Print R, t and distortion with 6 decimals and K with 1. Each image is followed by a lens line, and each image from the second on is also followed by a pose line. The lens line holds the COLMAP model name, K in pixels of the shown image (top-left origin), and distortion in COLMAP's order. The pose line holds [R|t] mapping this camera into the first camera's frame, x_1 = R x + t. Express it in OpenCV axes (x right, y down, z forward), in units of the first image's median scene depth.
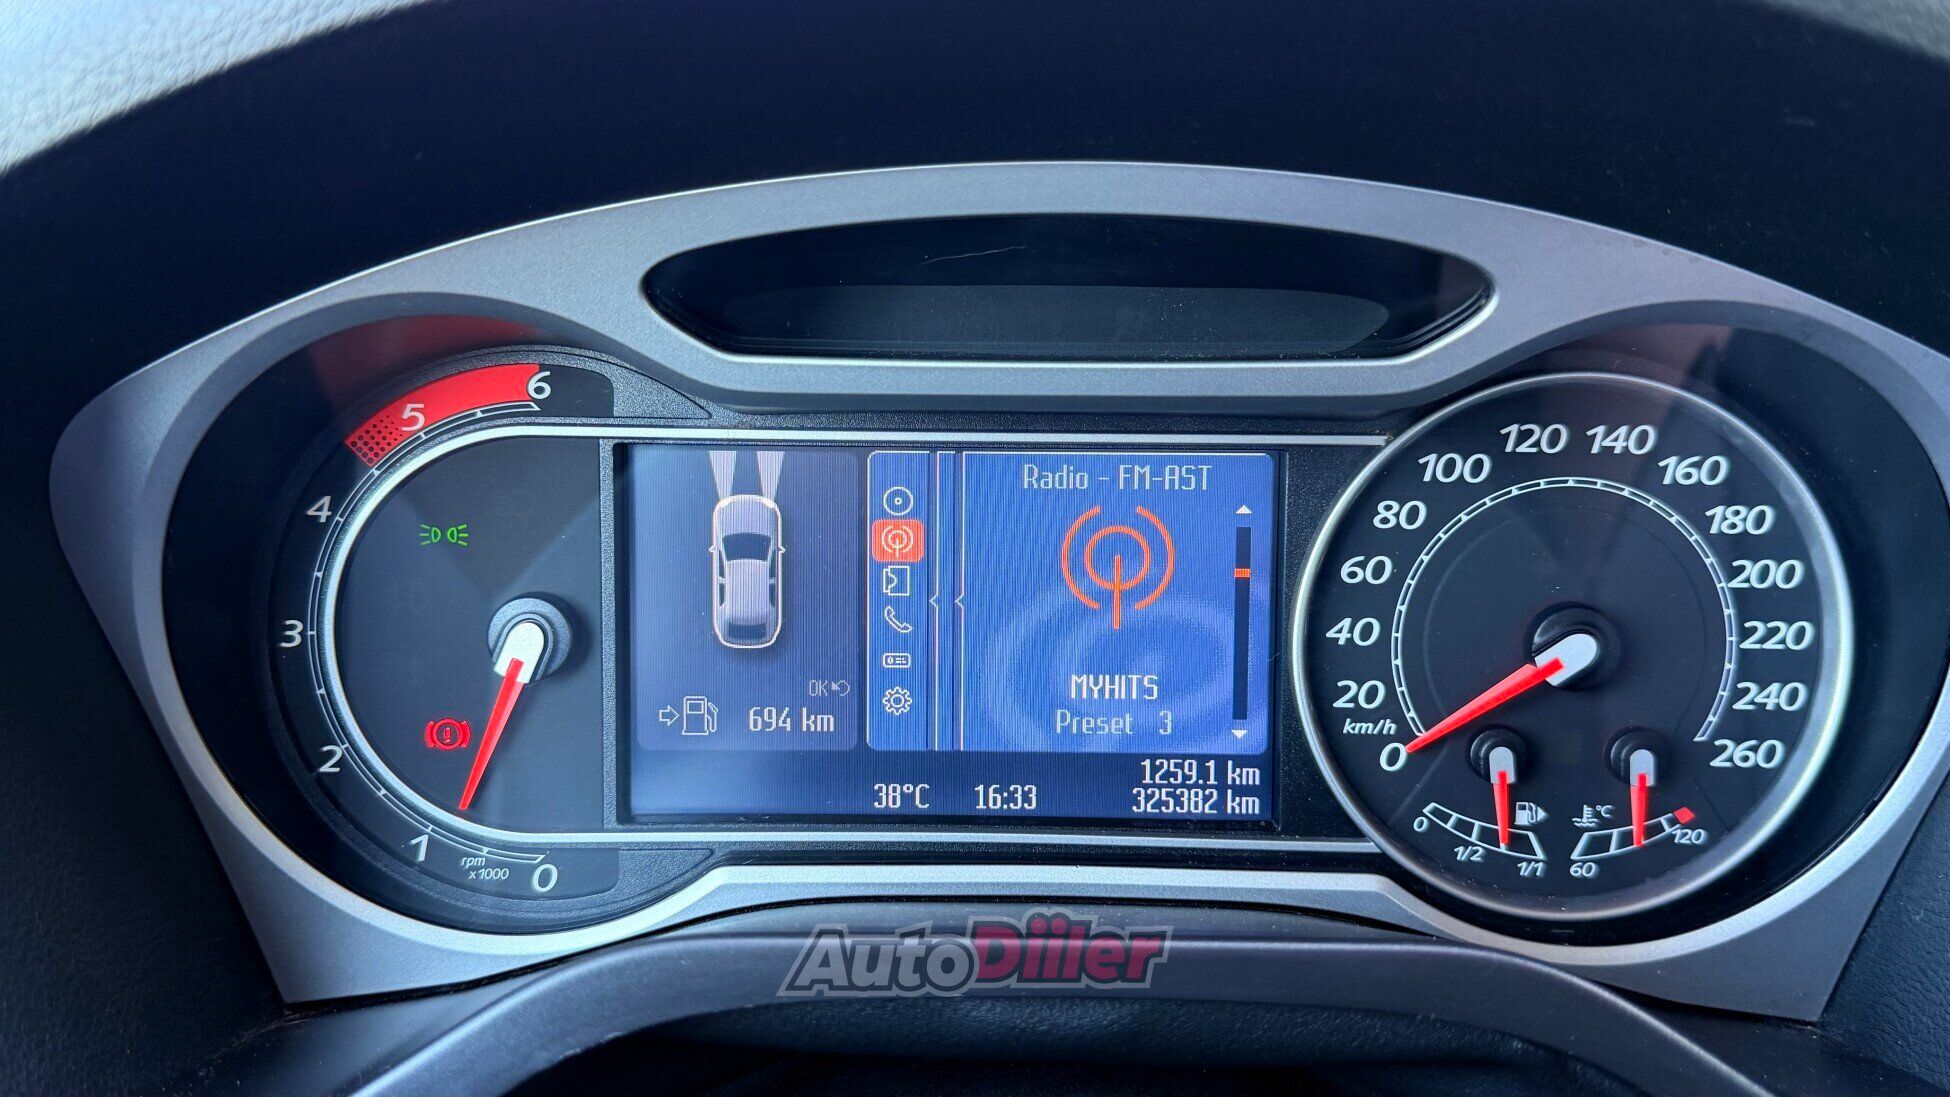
lens RADIAL K [[1702.8, 0, 975.0], [0, 1702.8, 548.5], [0, 0, 1]] dist [0.164897, -0.424476]
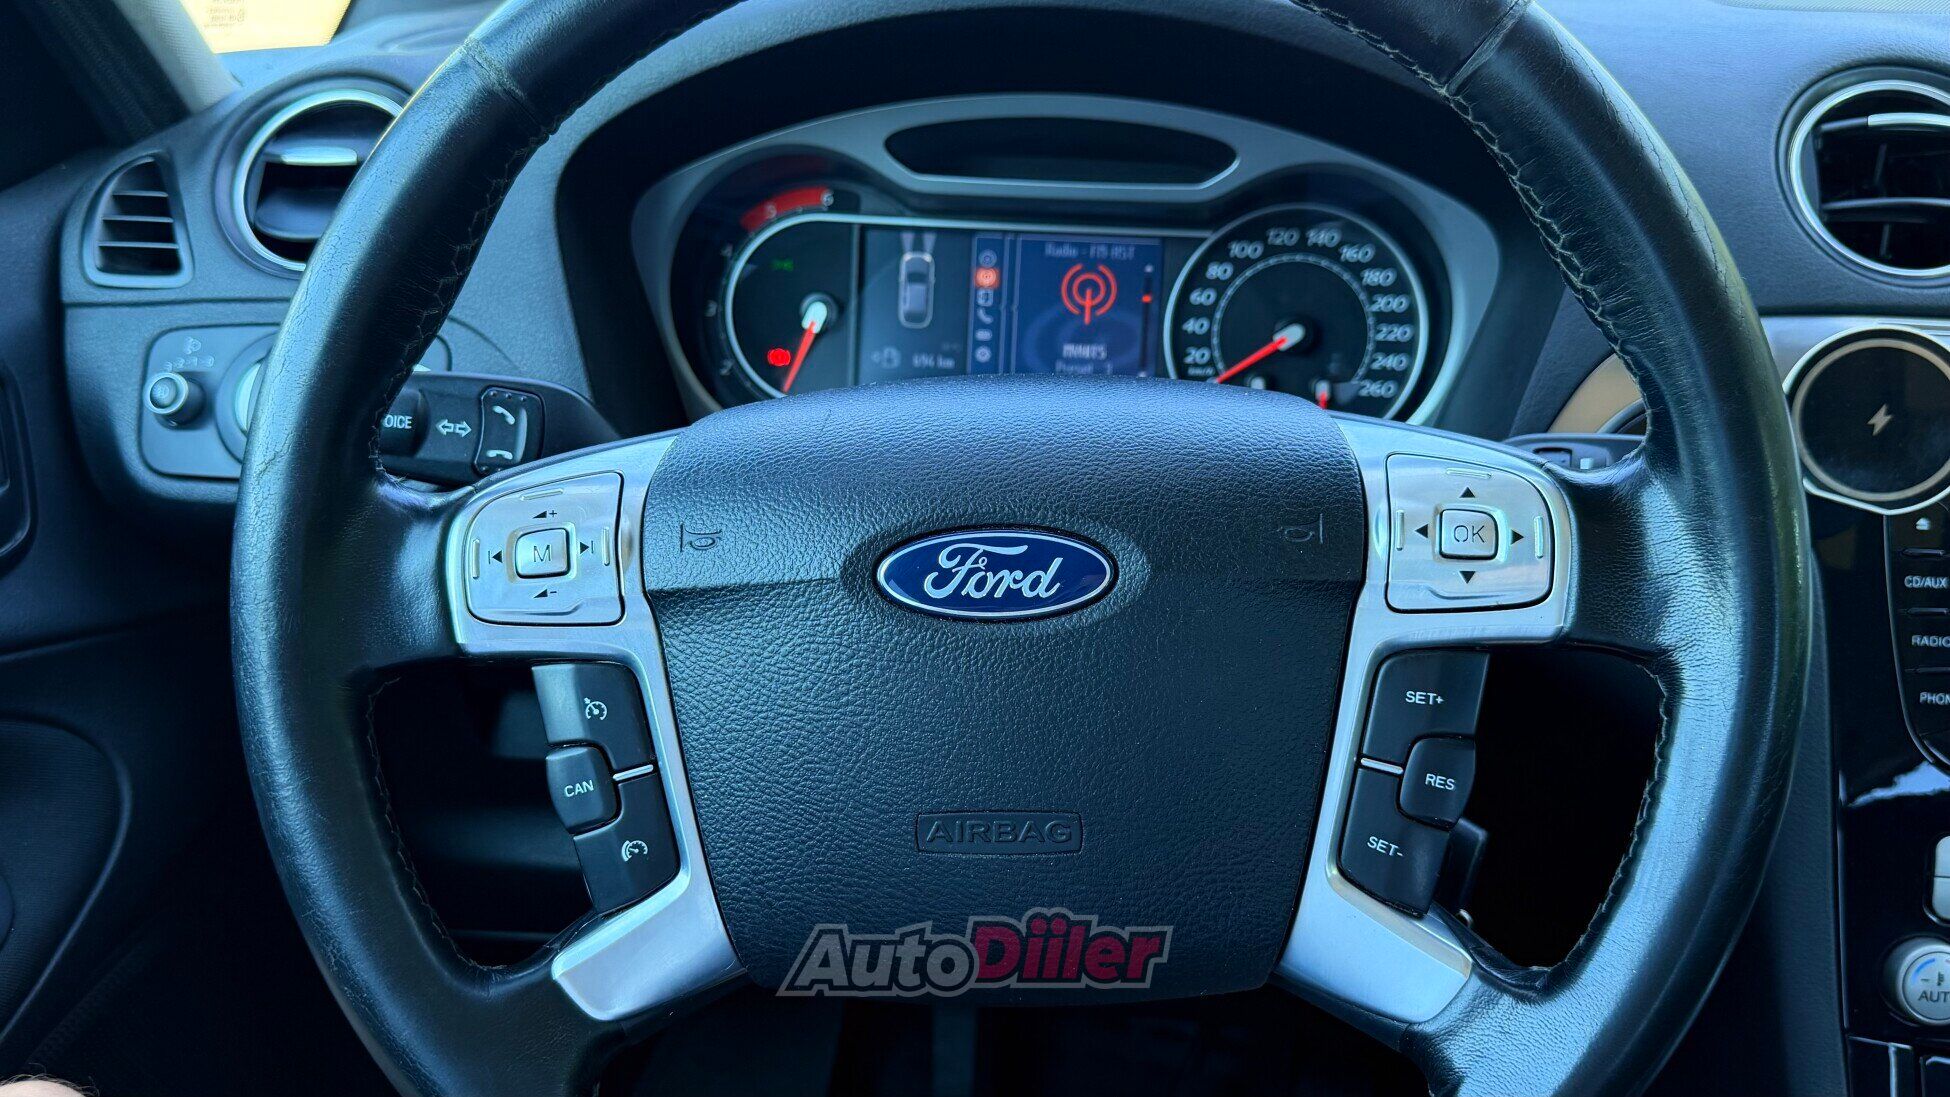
lens RADIAL K [[1702.8, 0, 975.0], [0, 1702.8, 548.5], [0, 0, 1]] dist [0.164897, -0.424476]
pose [[0.995107, 0.048722, -0.085952, 0.144259], [-0.048033, 0.998795, 0.010069, 0.320133], [0.086339, -0.005891, 0.996248, -1.167347]]
